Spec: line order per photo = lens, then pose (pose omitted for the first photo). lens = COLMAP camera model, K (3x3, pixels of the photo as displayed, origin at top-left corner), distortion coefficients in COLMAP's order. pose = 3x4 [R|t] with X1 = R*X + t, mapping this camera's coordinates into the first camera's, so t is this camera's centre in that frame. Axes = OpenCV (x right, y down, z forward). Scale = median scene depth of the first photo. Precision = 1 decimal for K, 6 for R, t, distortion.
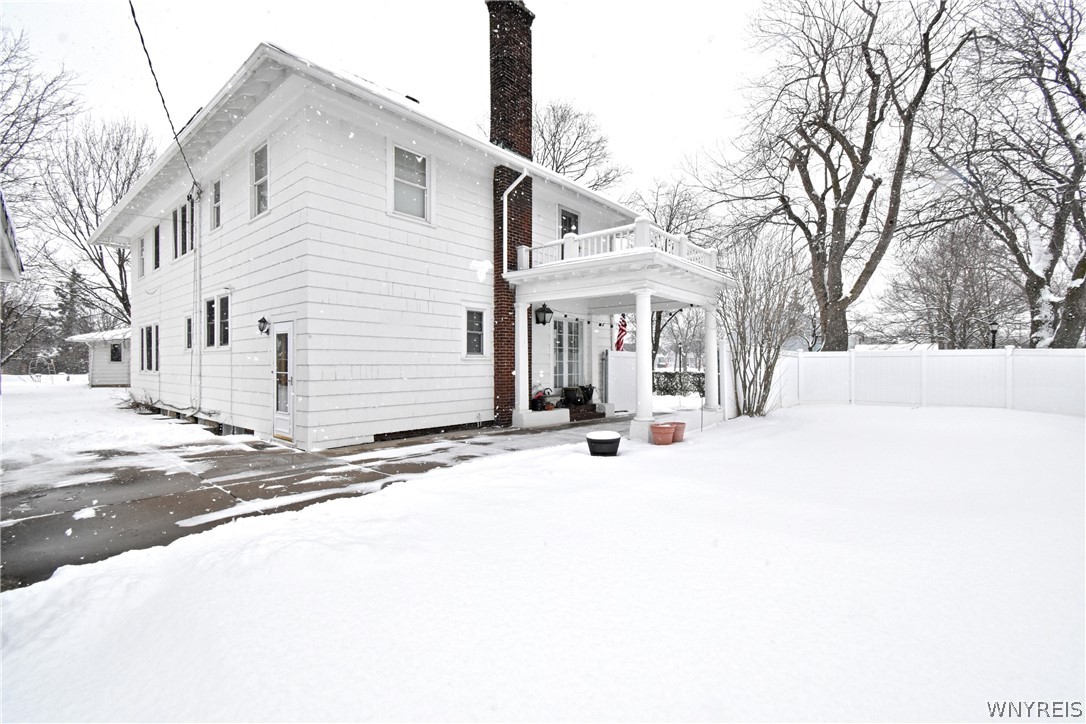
lens RADIAL K [[487.3, 0, 542.4], [0, 487.3, 359.7], [0, 0, 1]] dist [-0.000916, -0.000117]
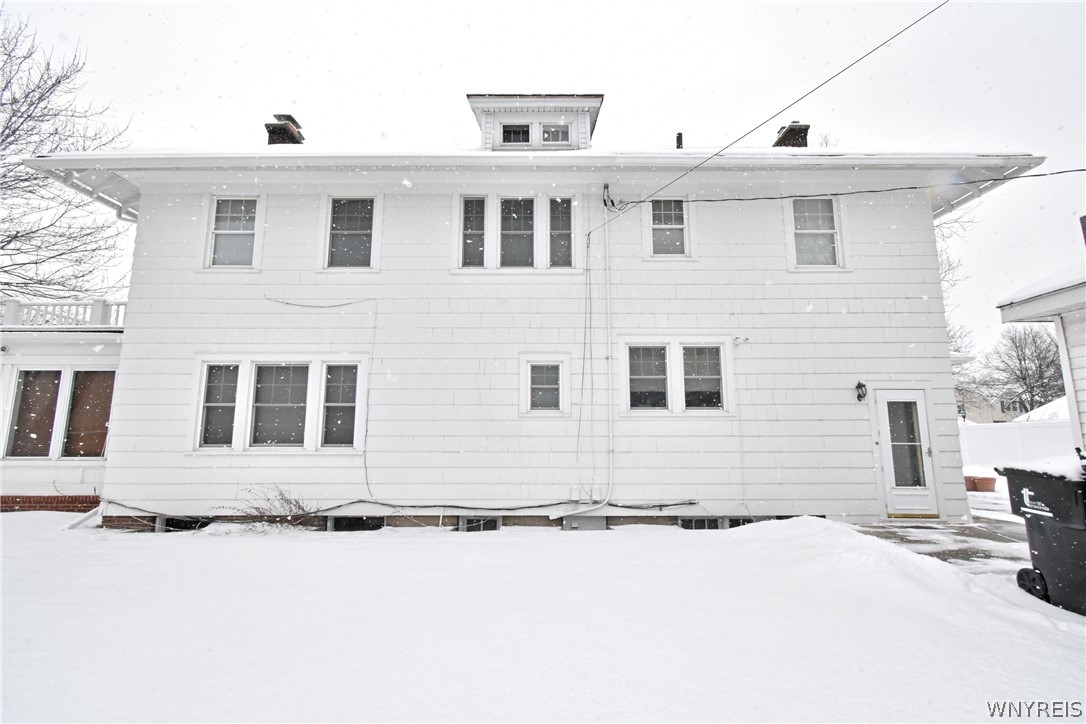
lens RADIAL K [[487.3, 0, 544.2], [0, 487.3, 357.3], [0, 0, 1]] dist [-0.000916, -0.000117]
pose [[0.637269, -0.114411, -0.762101, 0.066718], [0.000157, 0.988937, -0.148334, 0.000082], [0.770641, 0.094409, 0.630237, 0.078720]]
